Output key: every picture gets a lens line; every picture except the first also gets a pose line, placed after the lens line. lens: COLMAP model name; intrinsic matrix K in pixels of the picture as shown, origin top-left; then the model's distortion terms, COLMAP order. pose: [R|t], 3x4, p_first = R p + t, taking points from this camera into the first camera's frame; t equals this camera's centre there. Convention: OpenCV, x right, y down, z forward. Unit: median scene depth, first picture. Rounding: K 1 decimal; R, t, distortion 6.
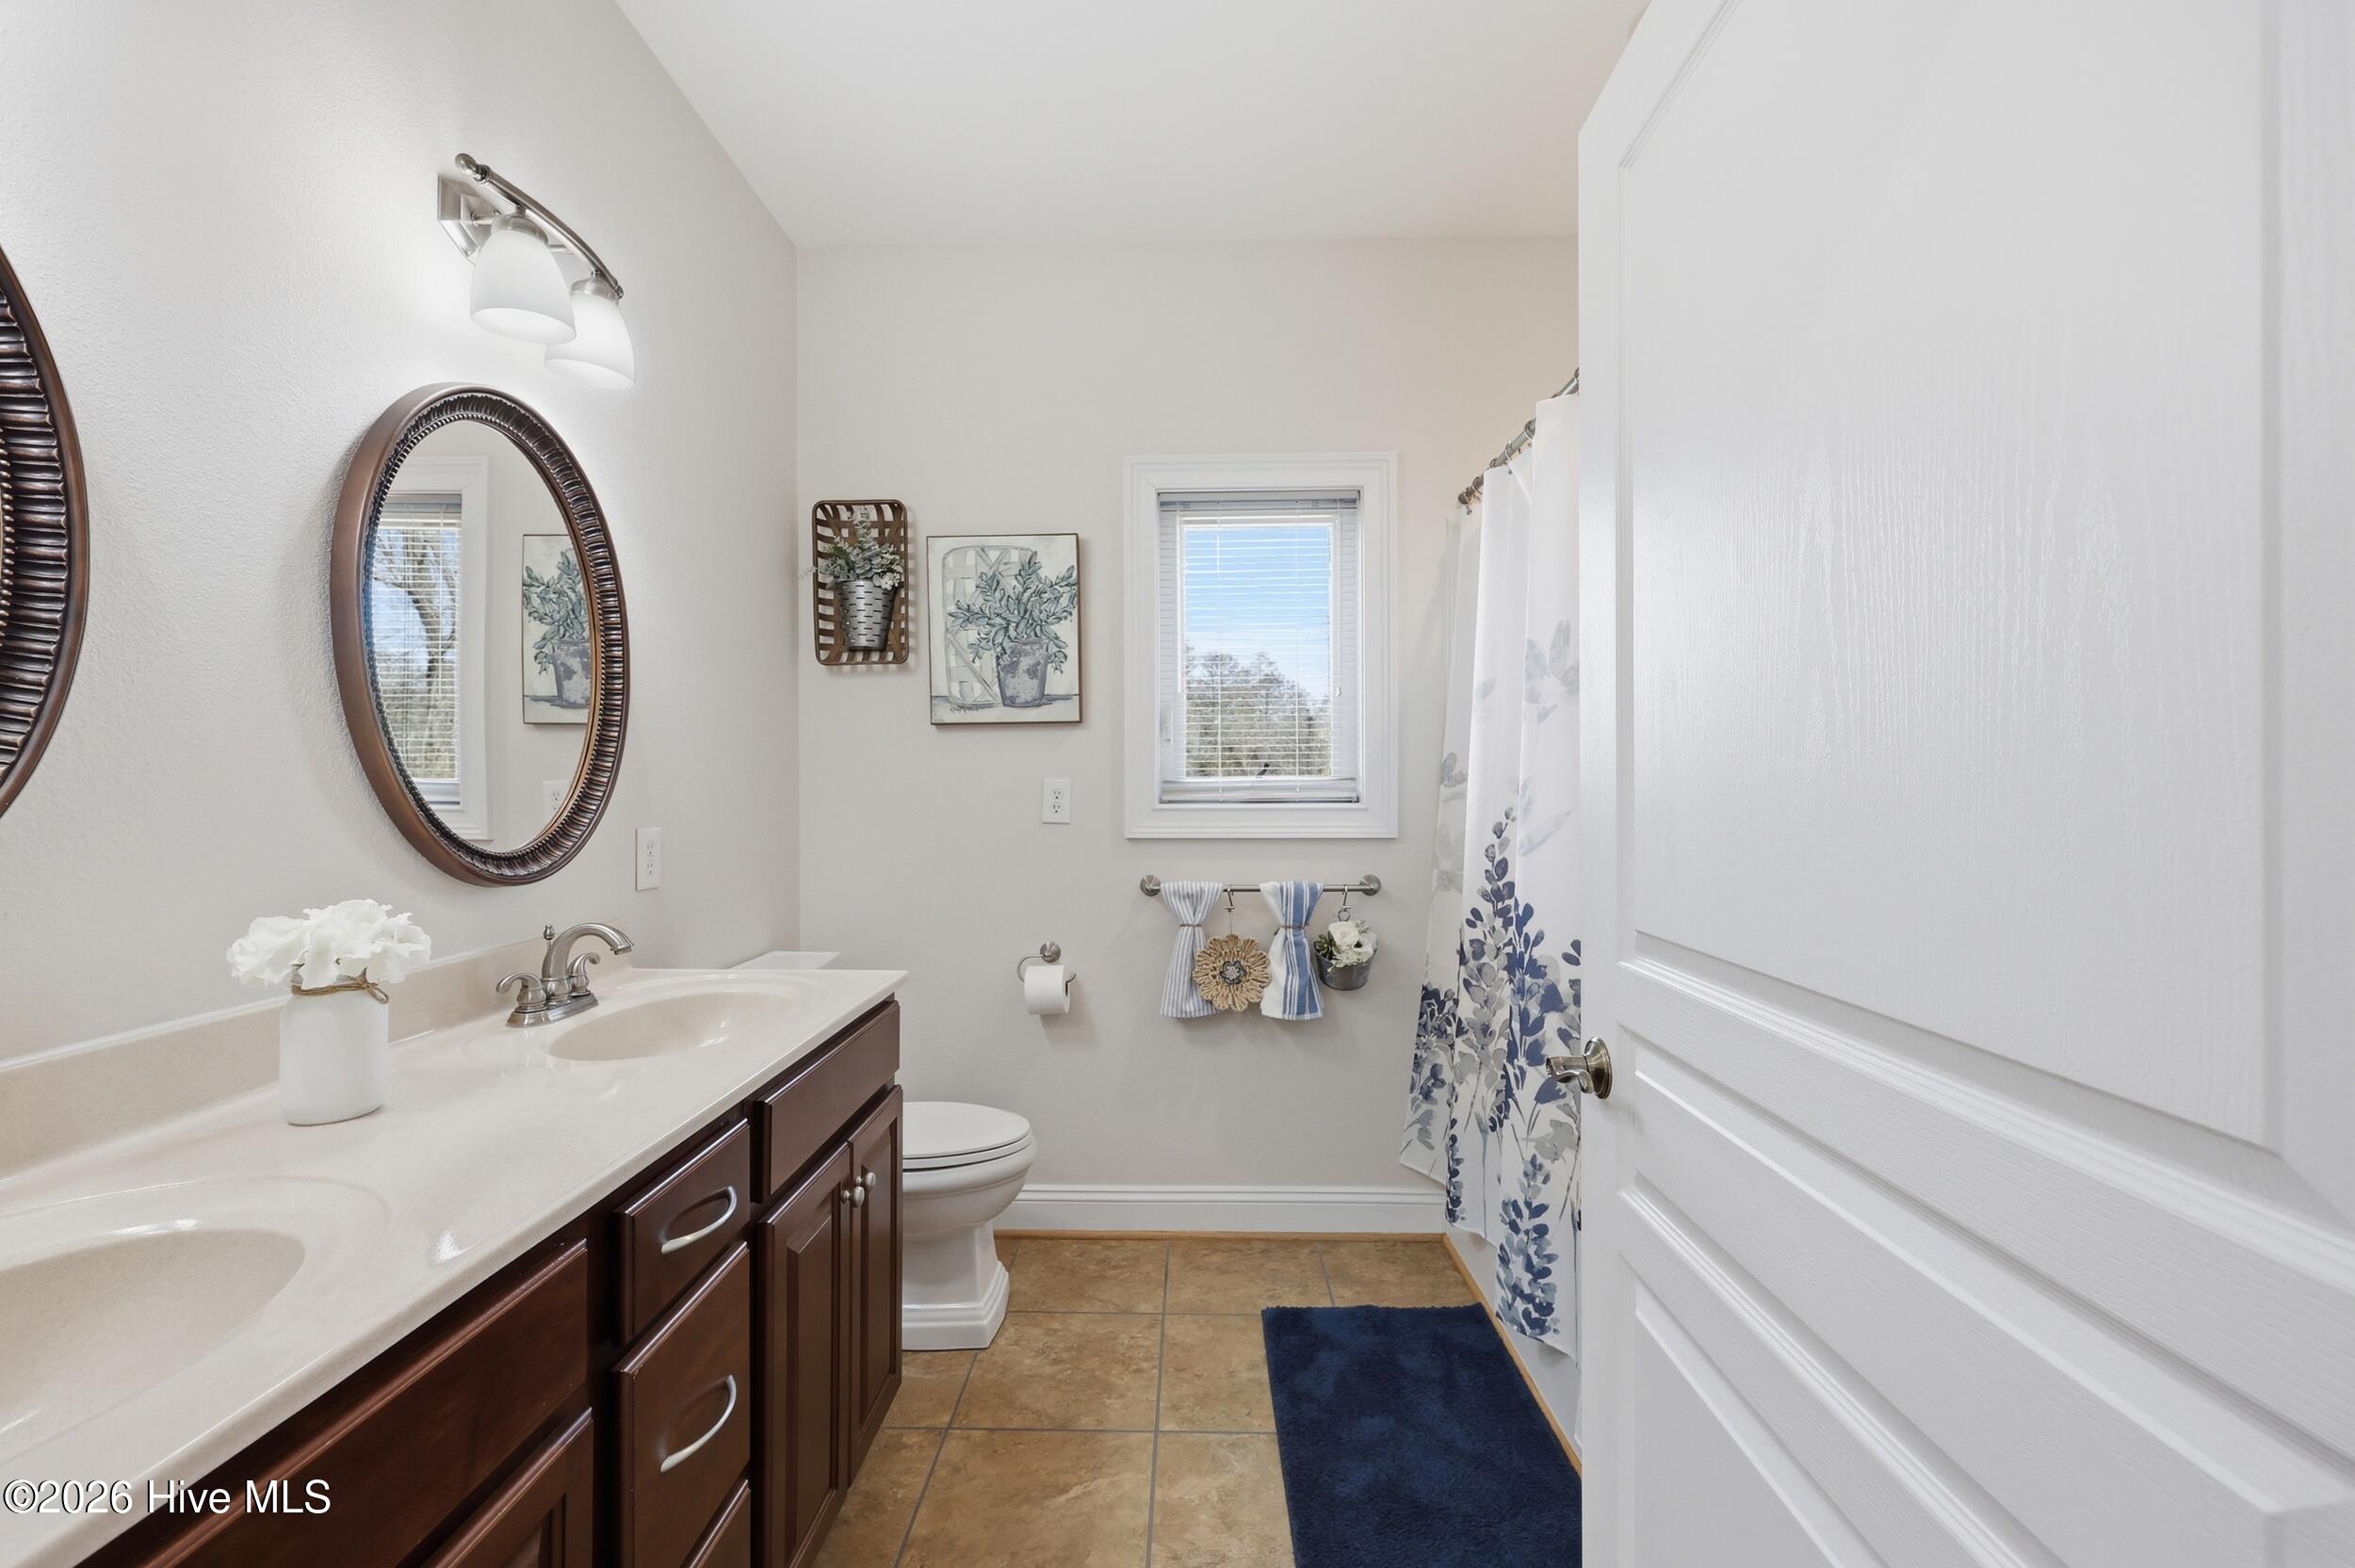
lens RADIAL K [[961.4, 0, 1167.9], [0, 961.4, 785.4], [0, 0, 1]] dist [0.003072, 0.000153]
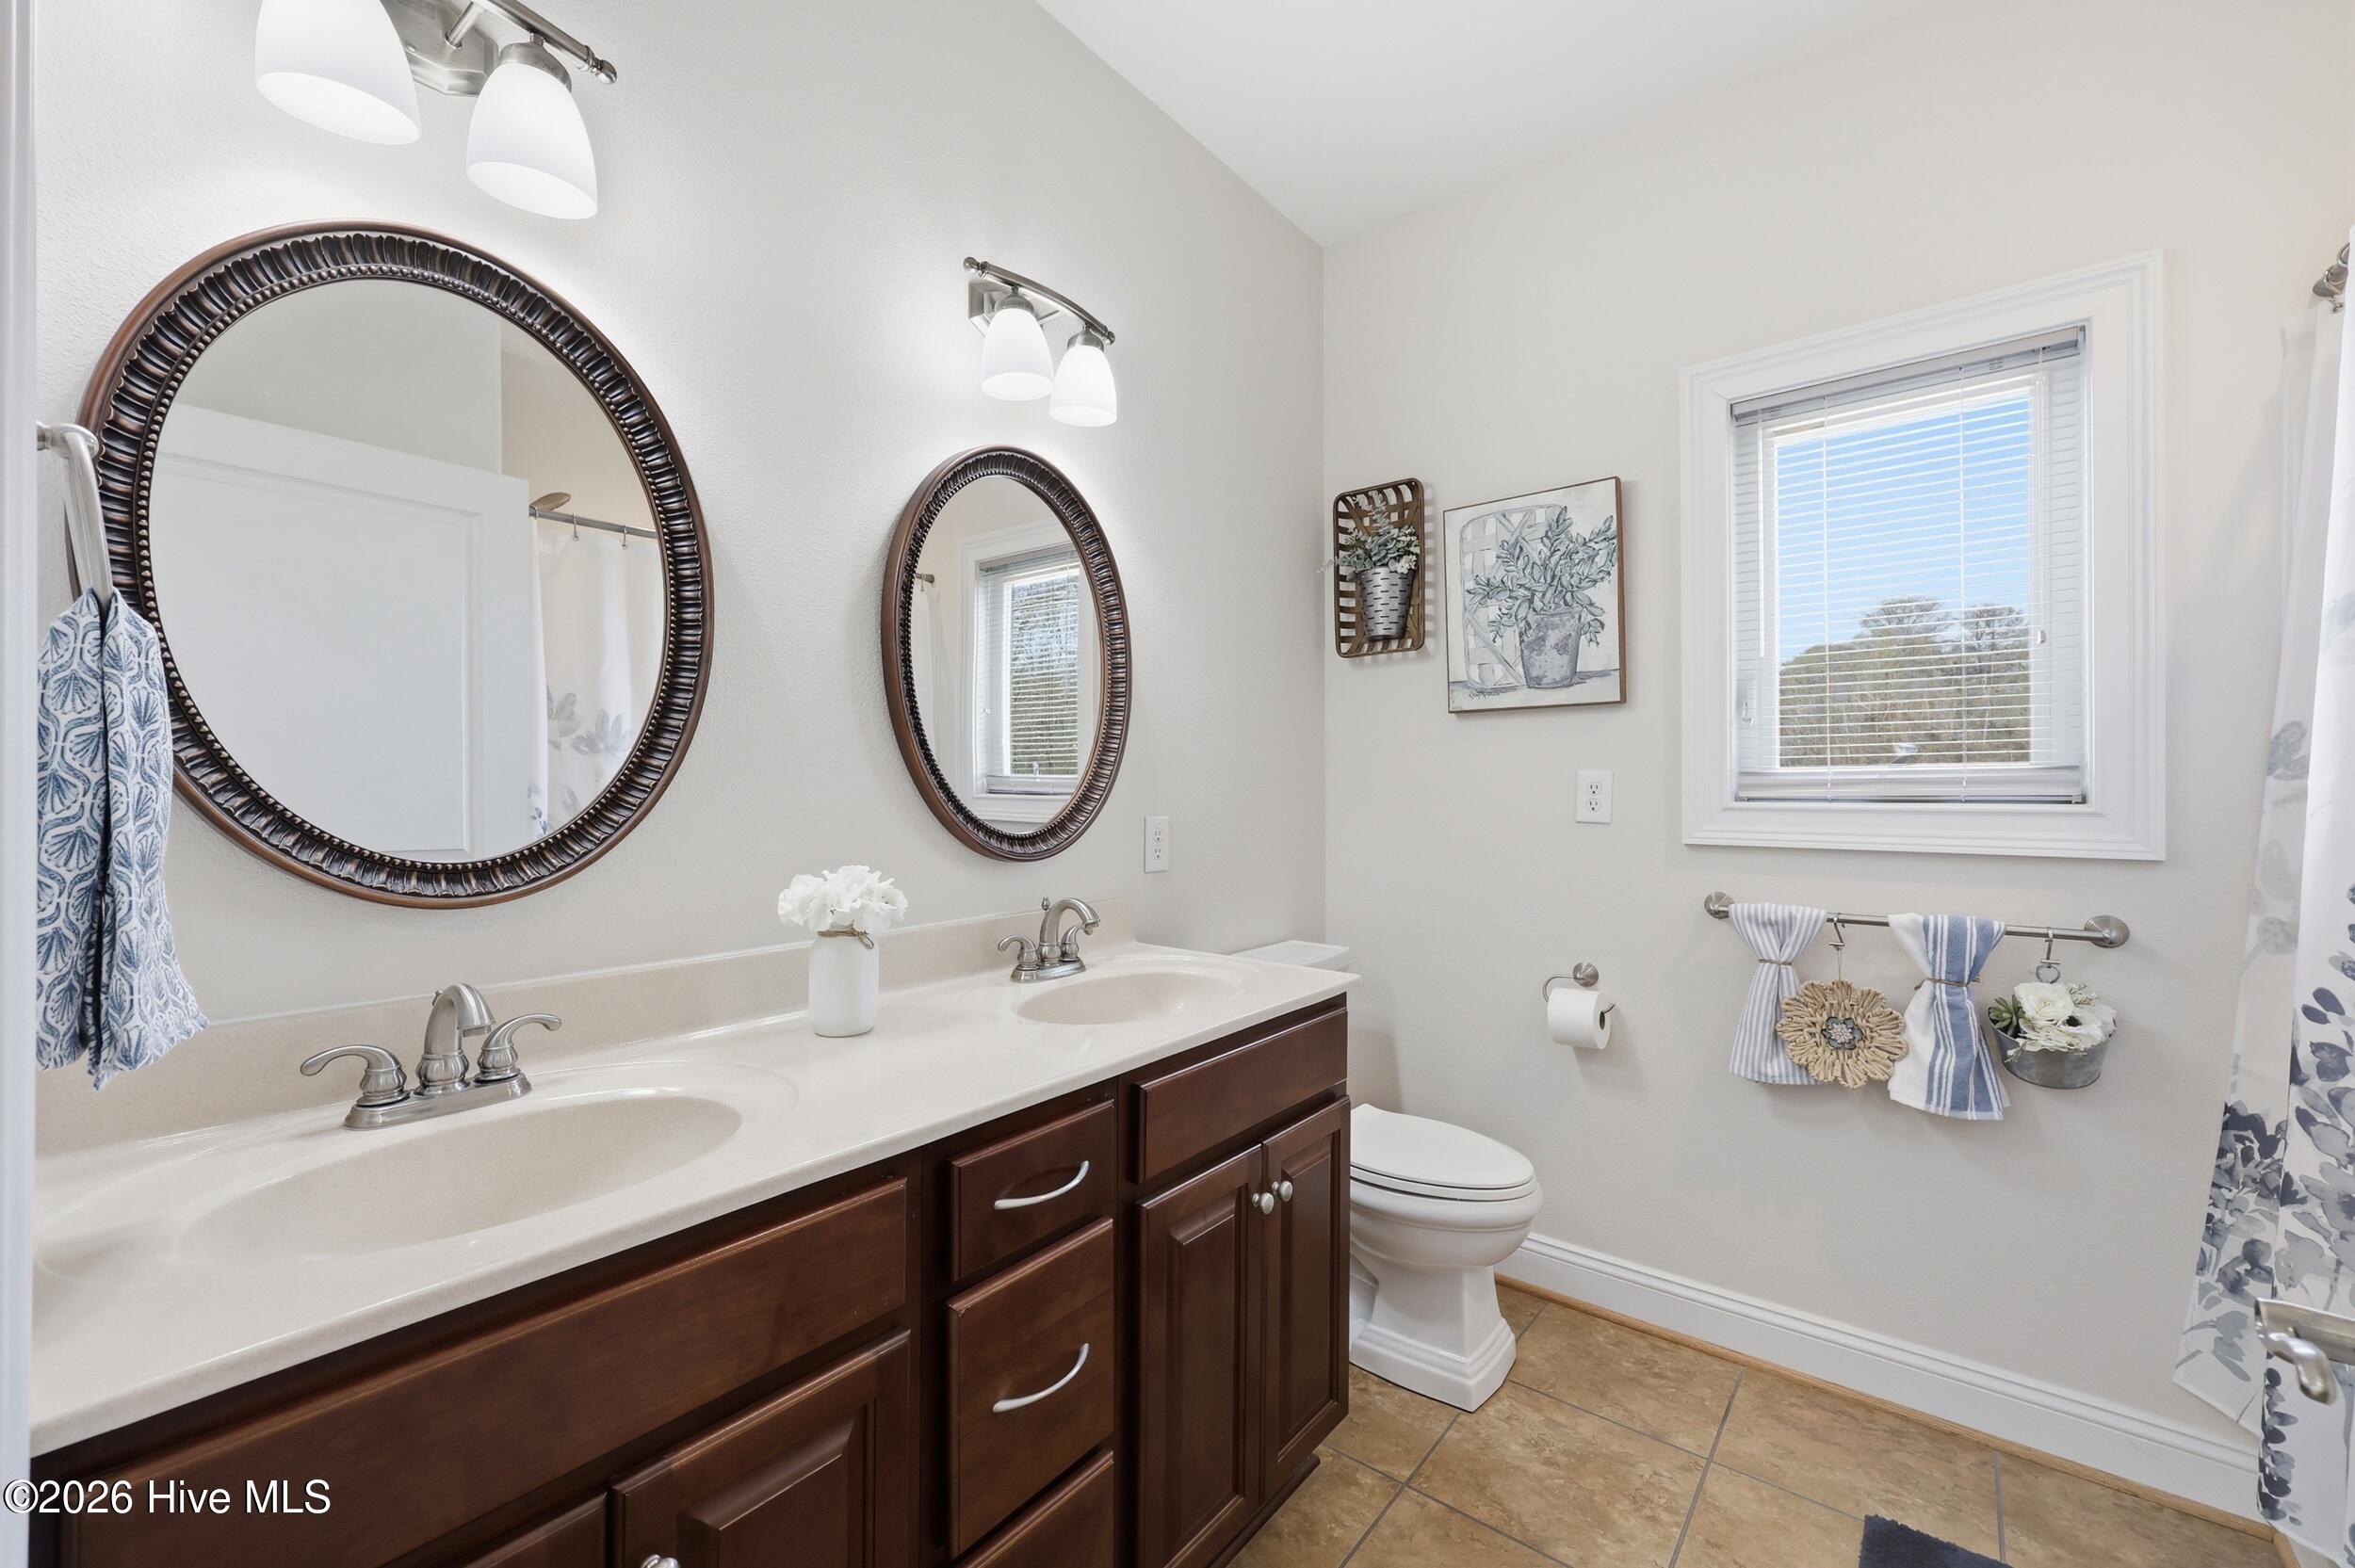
lens RADIAL K [[961.4, 0, 1186.0], [0, 961.4, 778.4], [0, 0, 1]] dist [0.003072, 0.000153]
pose [[0.790053, -0.001608, -0.613036, 0.135585], [-0.000521, 0.999994, -0.003294, 0.003452], [0.613038, 0.002922, 0.790048, 0.124563]]
